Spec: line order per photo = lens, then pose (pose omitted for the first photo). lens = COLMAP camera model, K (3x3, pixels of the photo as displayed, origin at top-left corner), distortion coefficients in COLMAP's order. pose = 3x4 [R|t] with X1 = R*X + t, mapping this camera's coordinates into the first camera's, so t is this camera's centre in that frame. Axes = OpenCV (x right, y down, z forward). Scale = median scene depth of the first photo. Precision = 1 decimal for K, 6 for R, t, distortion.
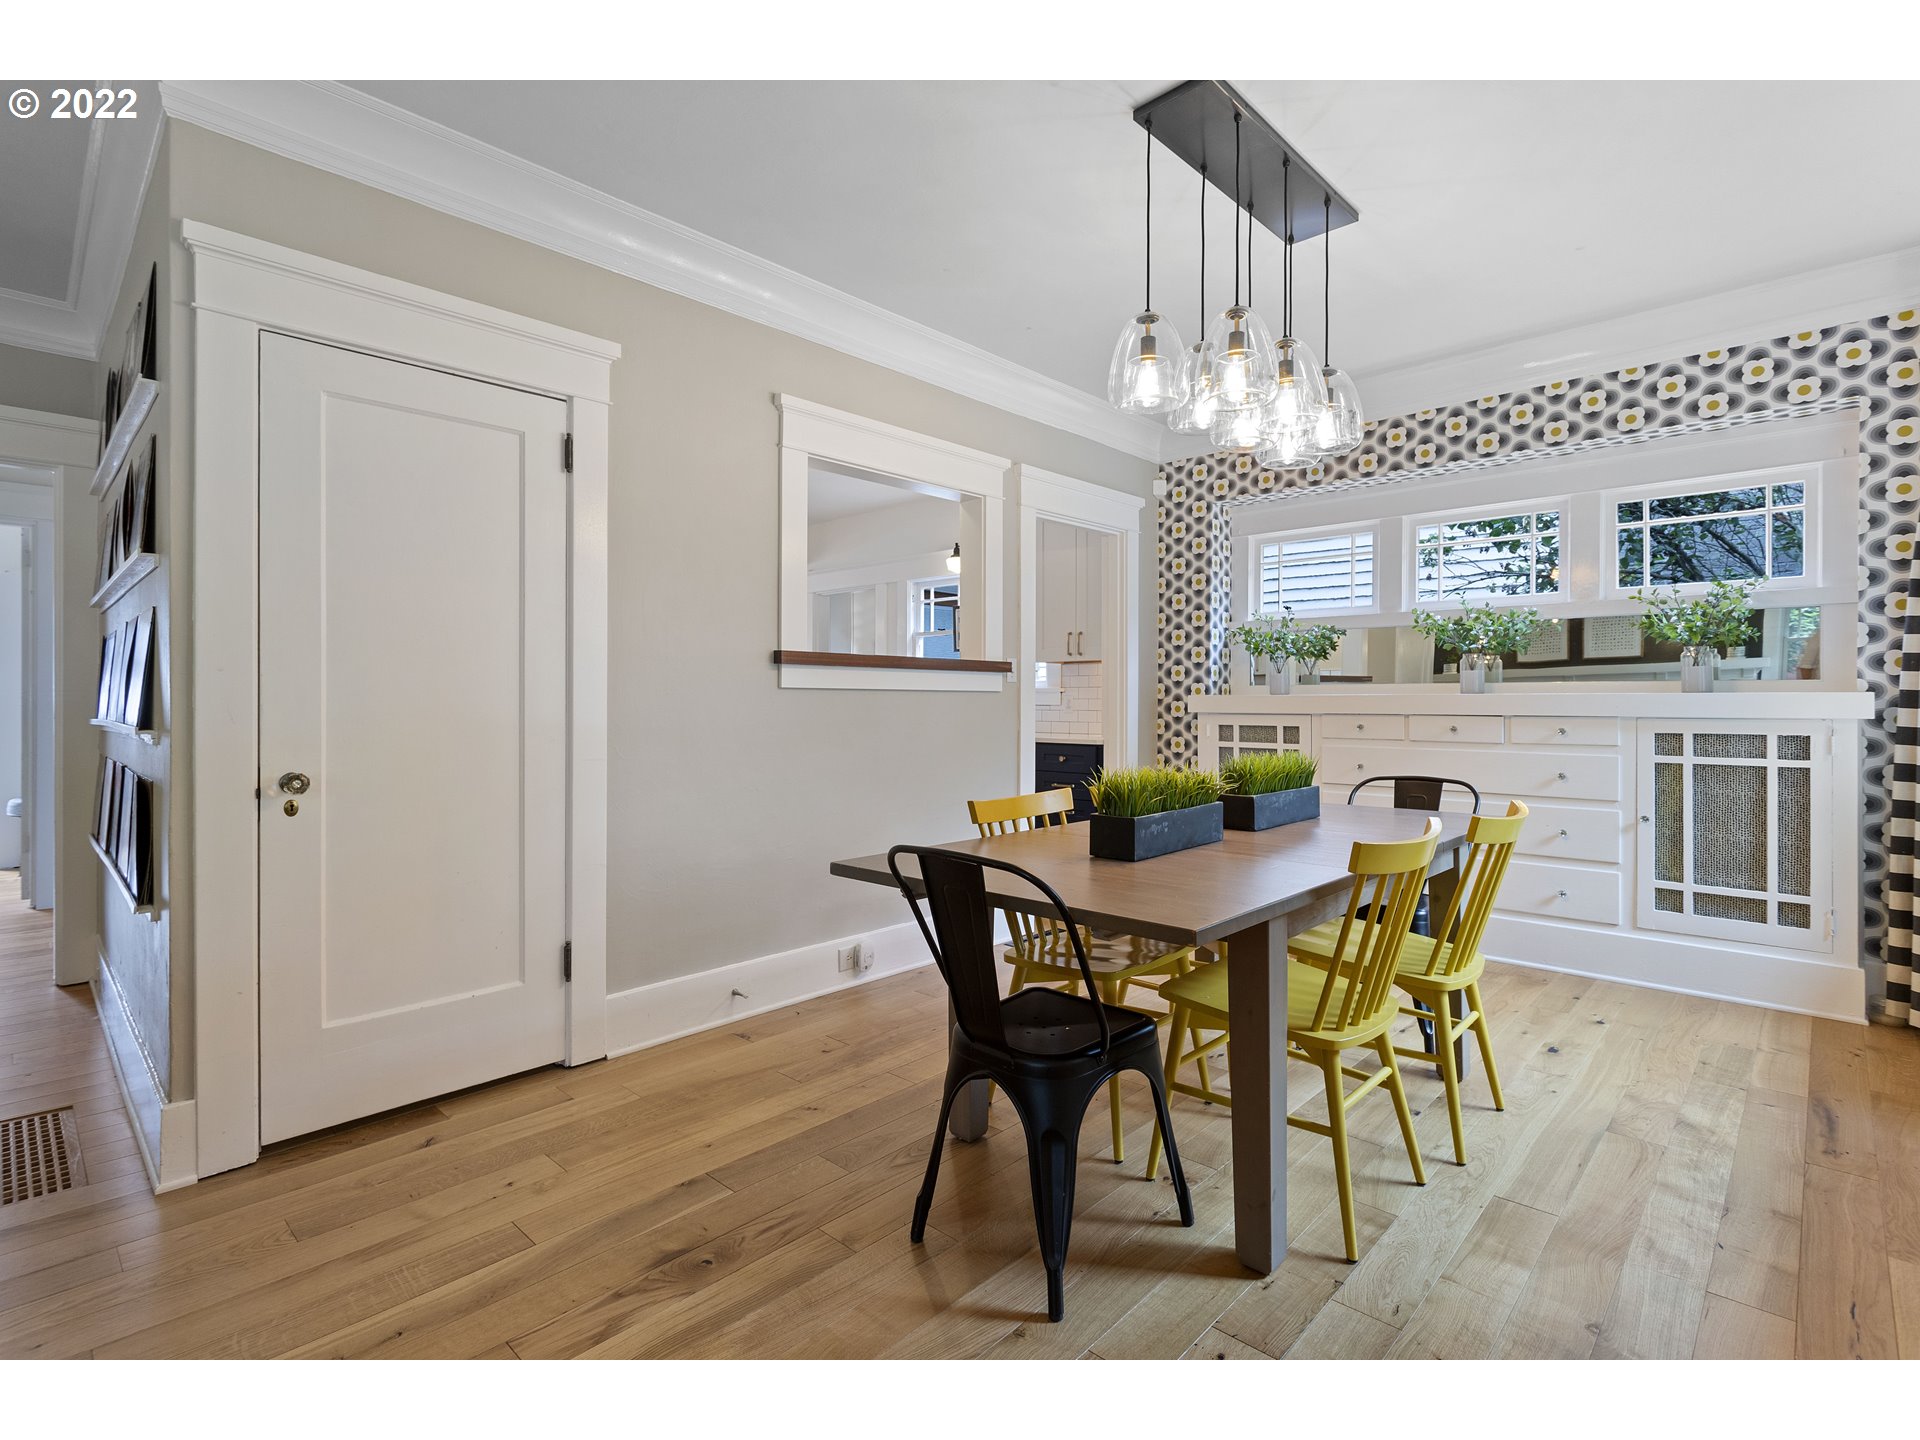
lens RADIAL K [[910.8, 0, 963.4], [0, 910.8, 708.6], [0, 0, 1]] dist [-0.002941, 0.002796]
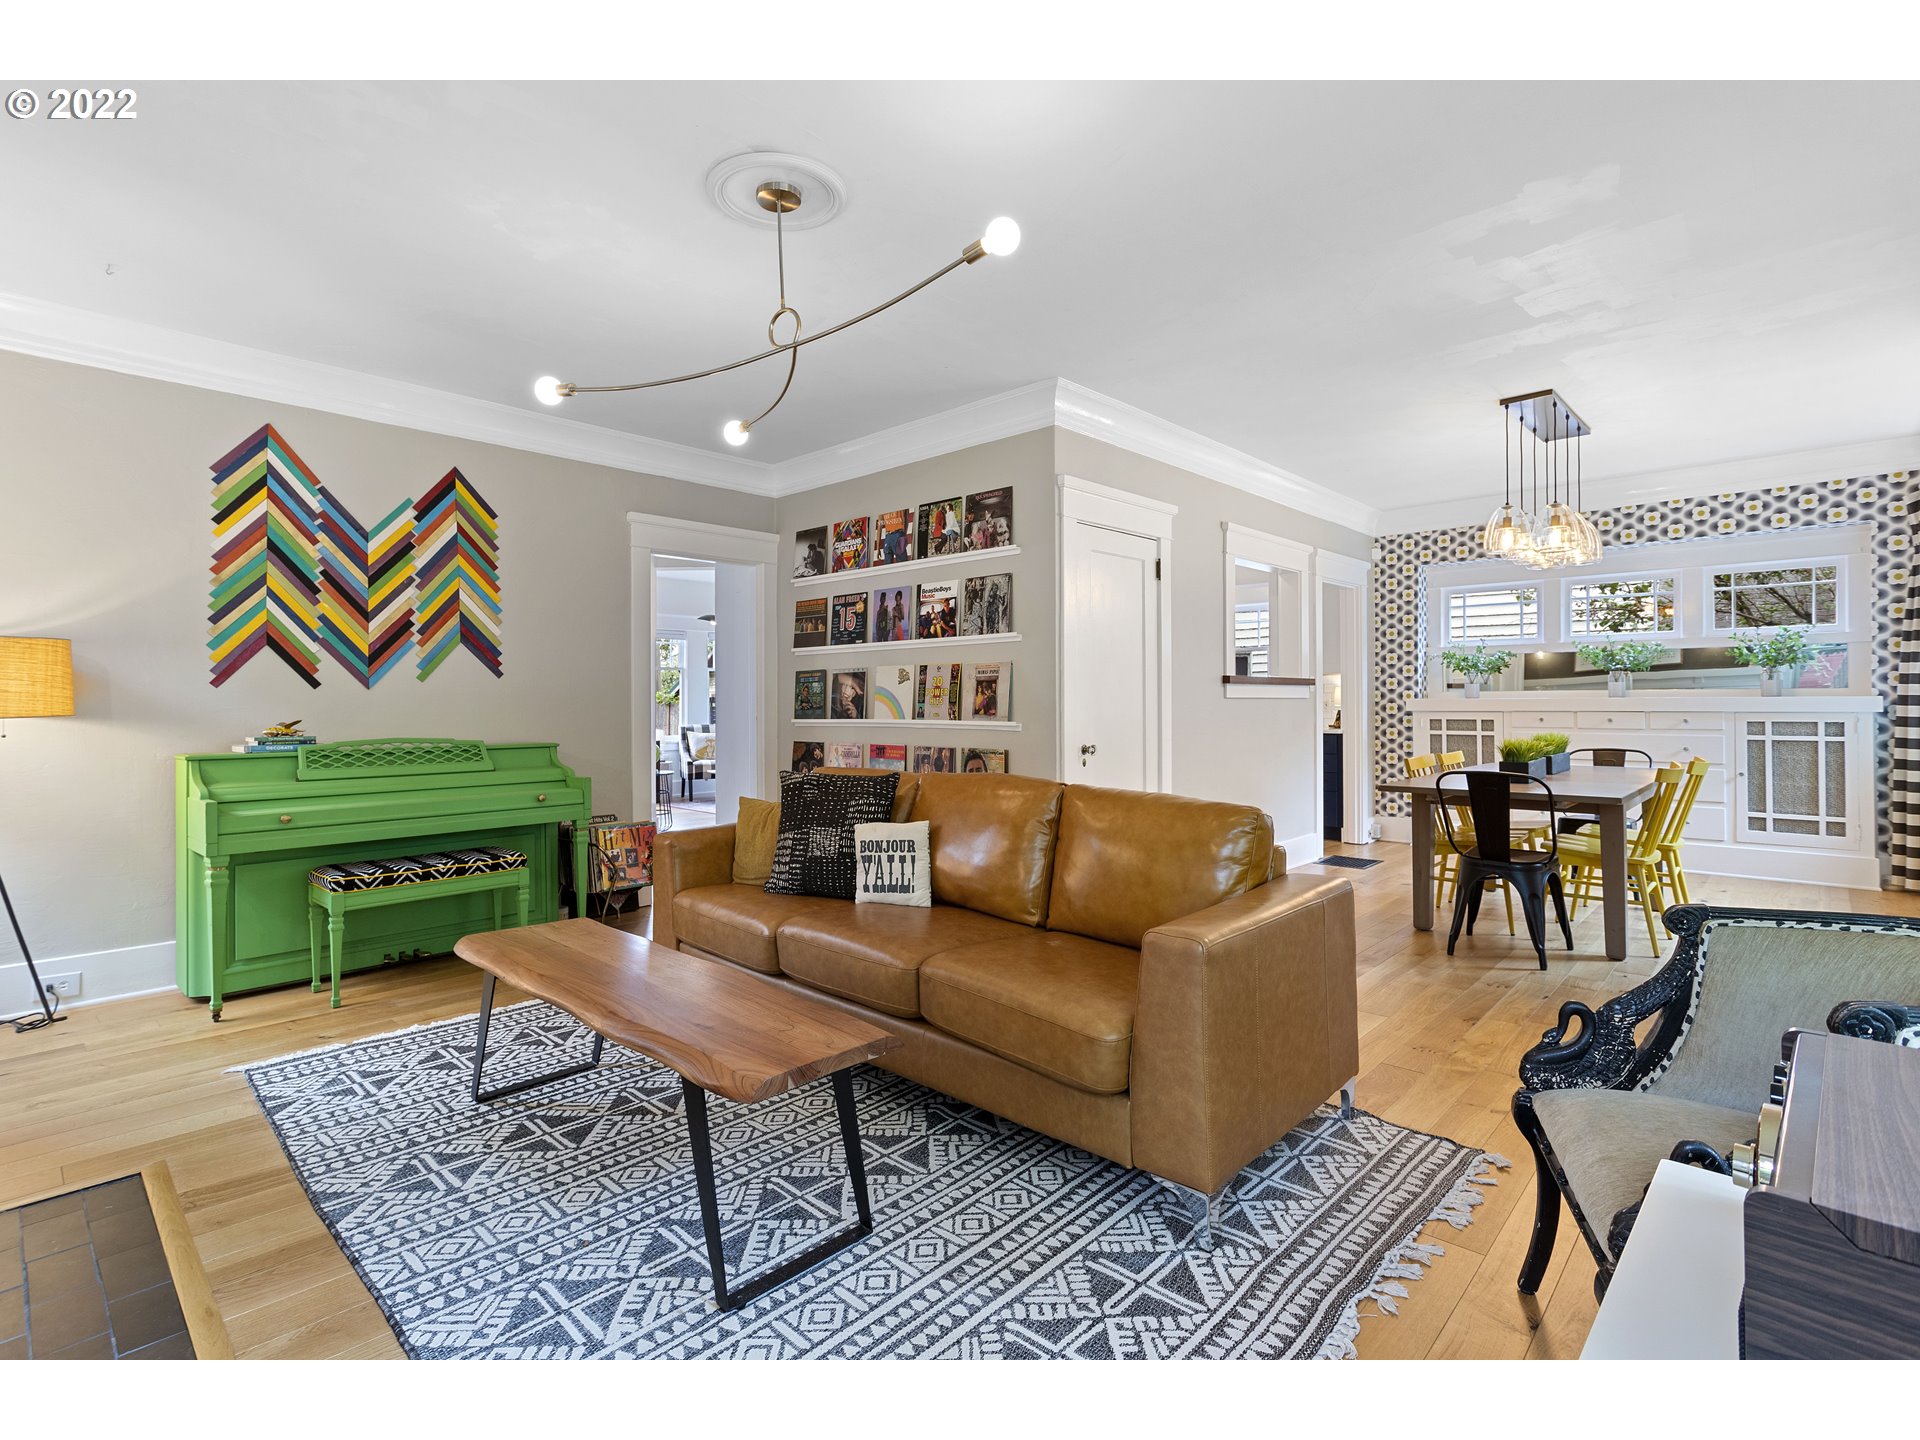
lens RADIAL K [[910.8, 0, 955.9], [0, 910.8, 703.6], [0, 0, 1]] dist [-0.002941, 0.002796]
pose [[0.999977, -0.006691, -0.000602, -0.684427], [0.006687, 0.999960, -0.005862, -0.005174], [0.000642, 0.005858, 0.999983, -0.658971]]
